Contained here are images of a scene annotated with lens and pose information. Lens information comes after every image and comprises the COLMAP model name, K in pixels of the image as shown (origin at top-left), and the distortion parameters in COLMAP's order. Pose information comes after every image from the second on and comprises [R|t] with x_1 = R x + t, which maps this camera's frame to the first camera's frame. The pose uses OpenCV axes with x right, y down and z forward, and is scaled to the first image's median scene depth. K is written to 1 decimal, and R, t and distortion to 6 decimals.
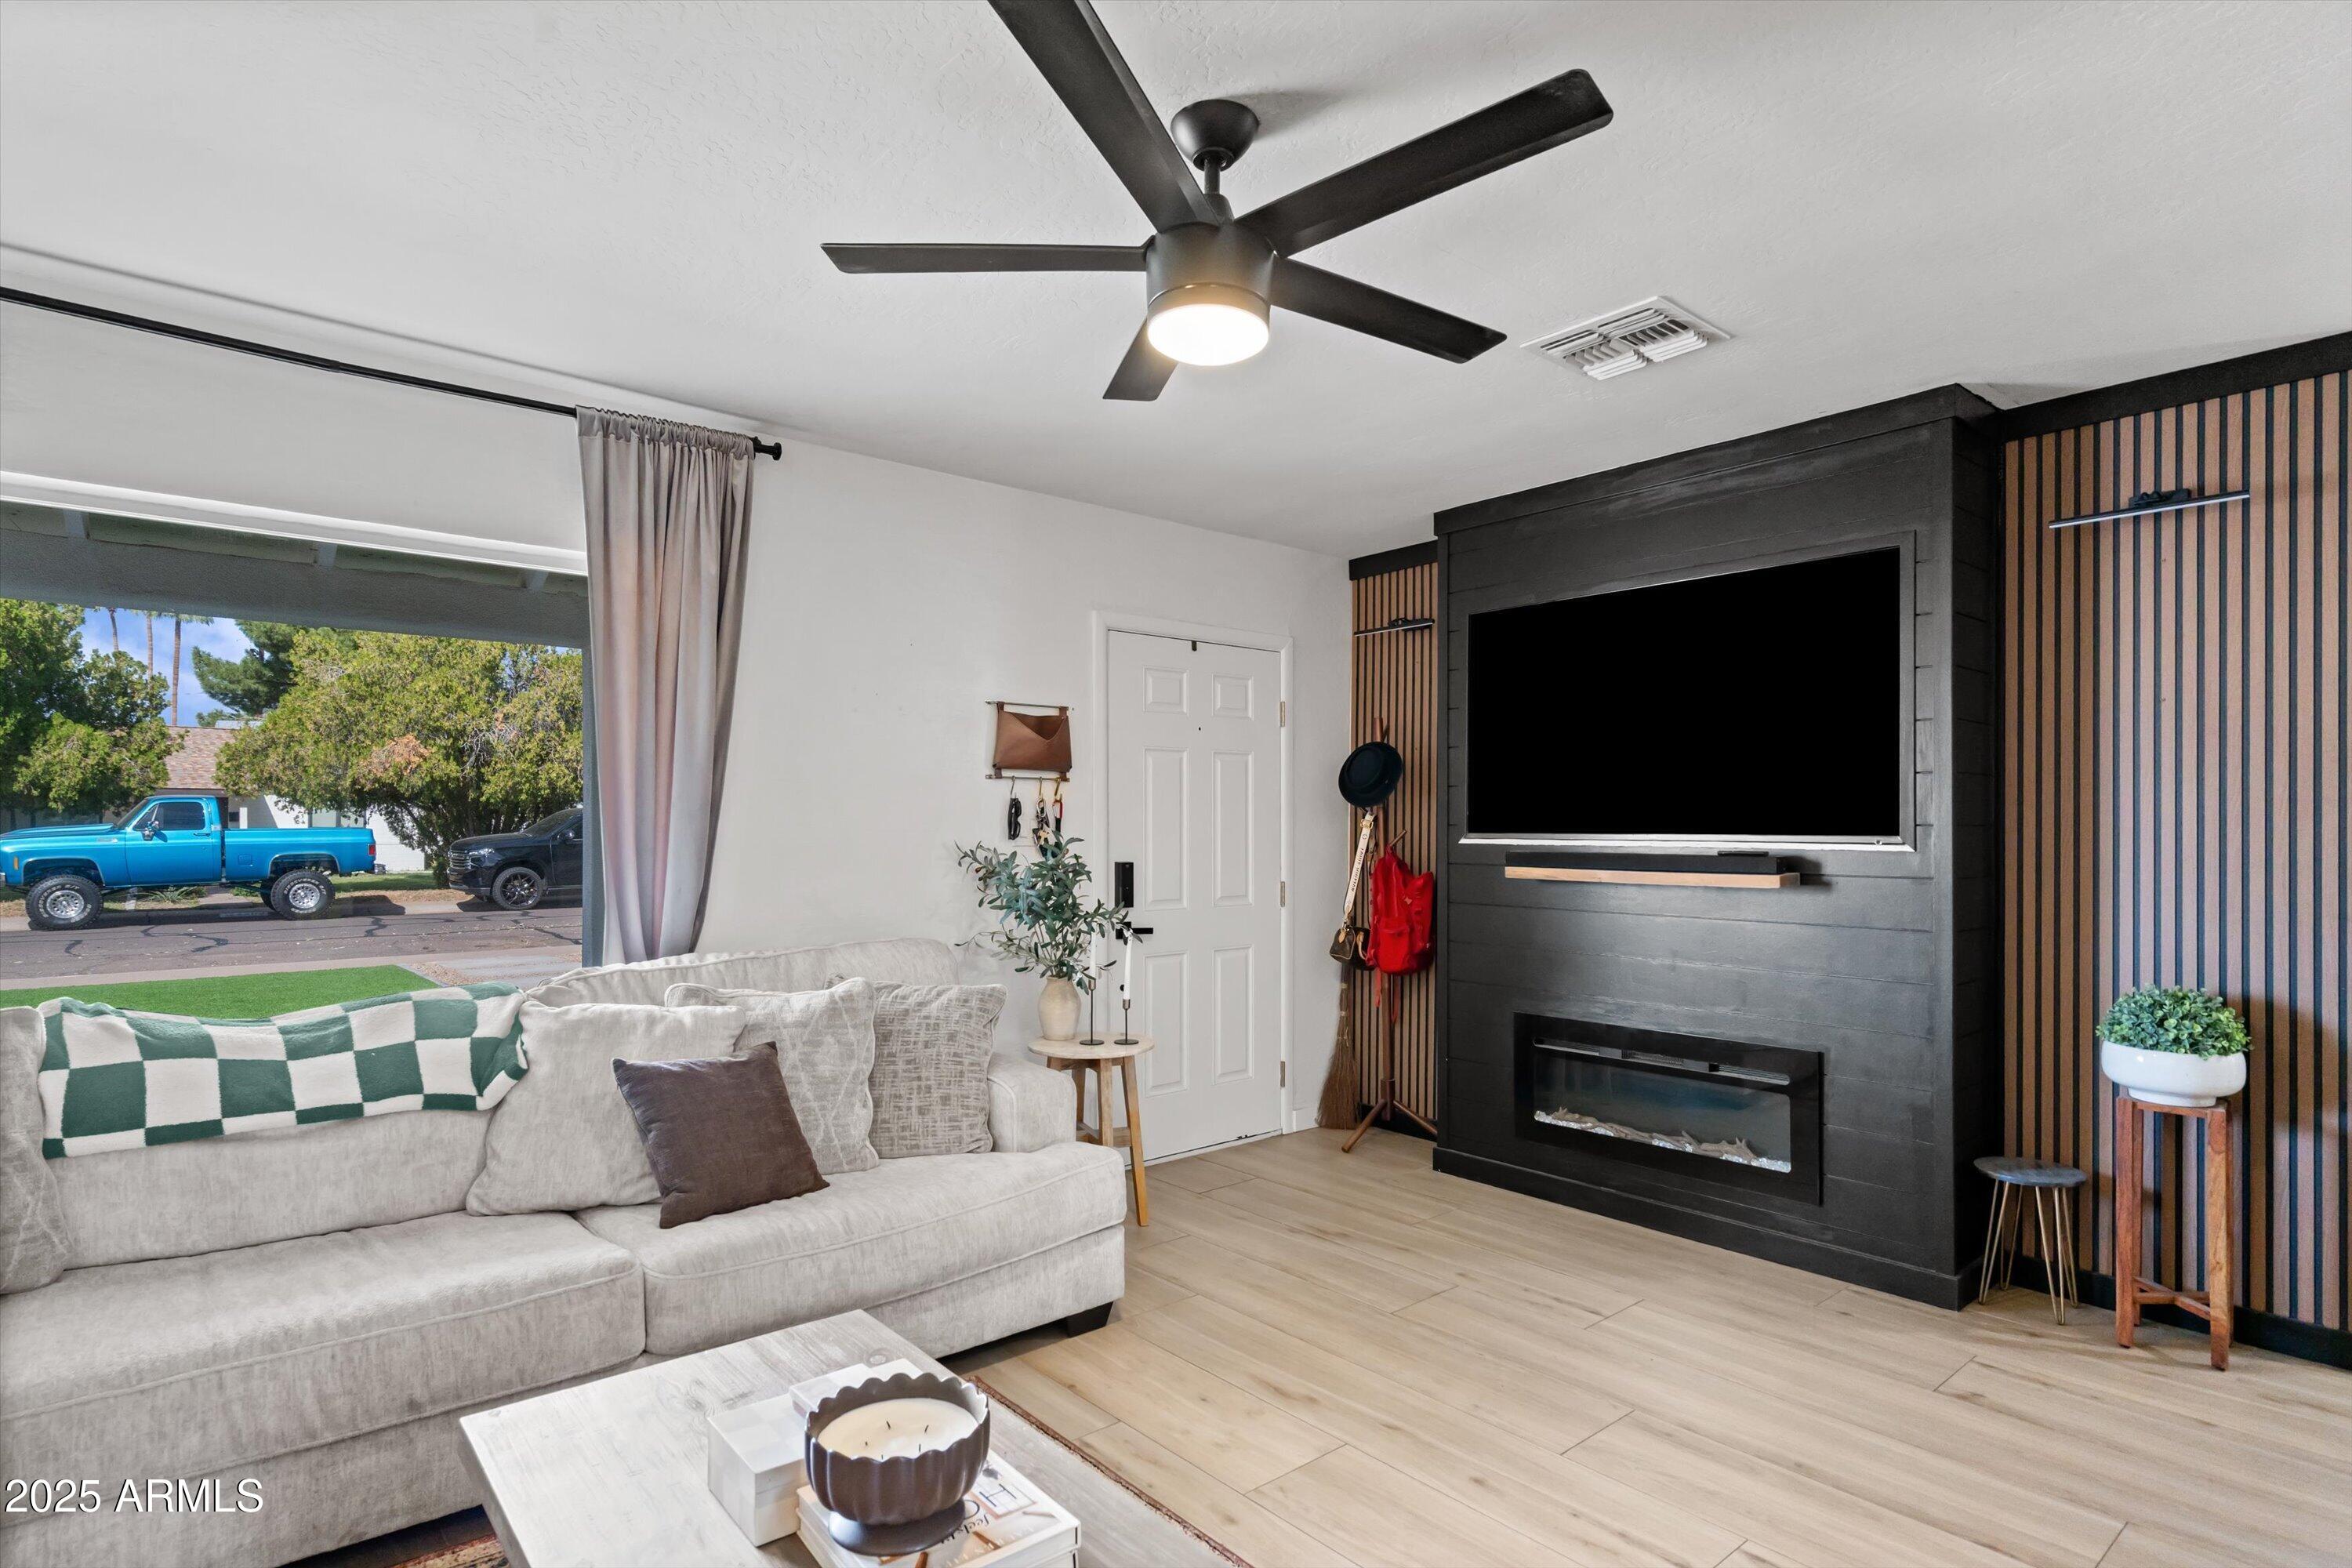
lens RADIAL K [[1204.9, 0, 1144.8], [0, 1204.9, 807.3], [0, 0, 1]] dist [0.024348, -0.000530]
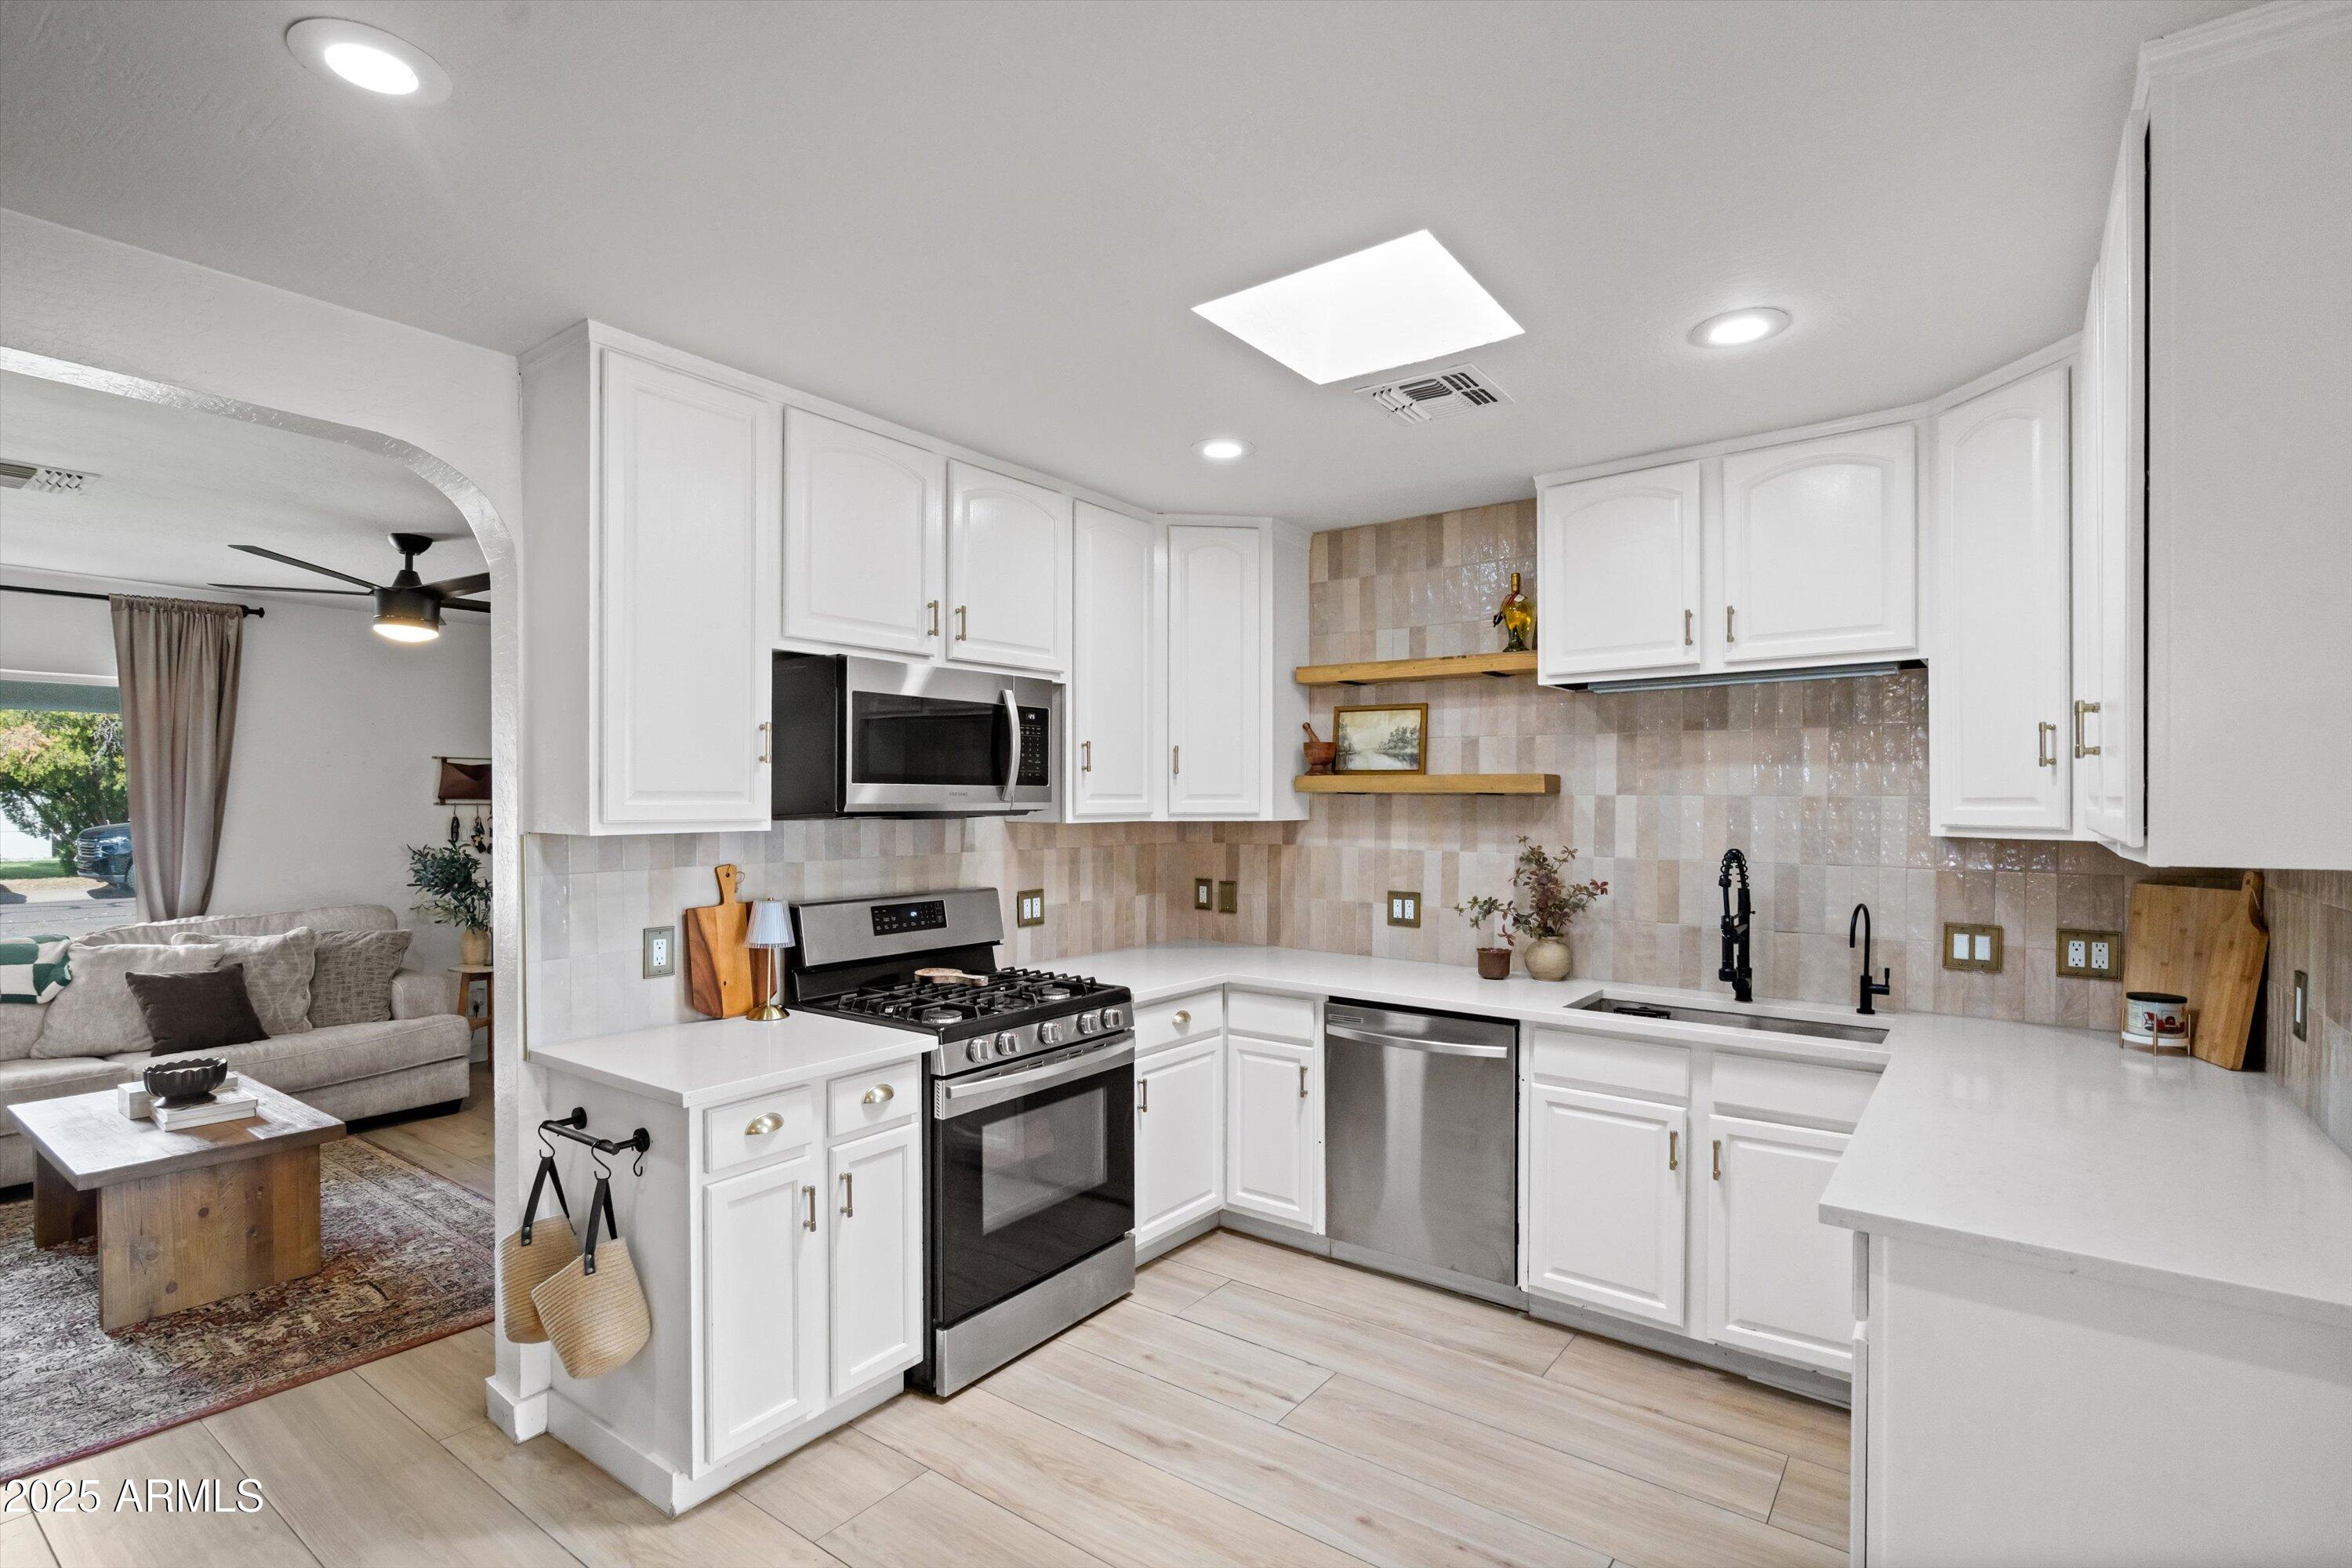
lens RADIAL K [[1109.9, 0, 1154.7], [0, 1109.9, 802.7], [0, 0, 1]] dist [0.001867, -0.000189]
pose [[0.970720, -0.003535, 0.240187, 0.579082], [-0.000066, 0.999888, 0.014984, -0.063824], [-0.240213, -0.014561, 0.970611, -0.866551]]
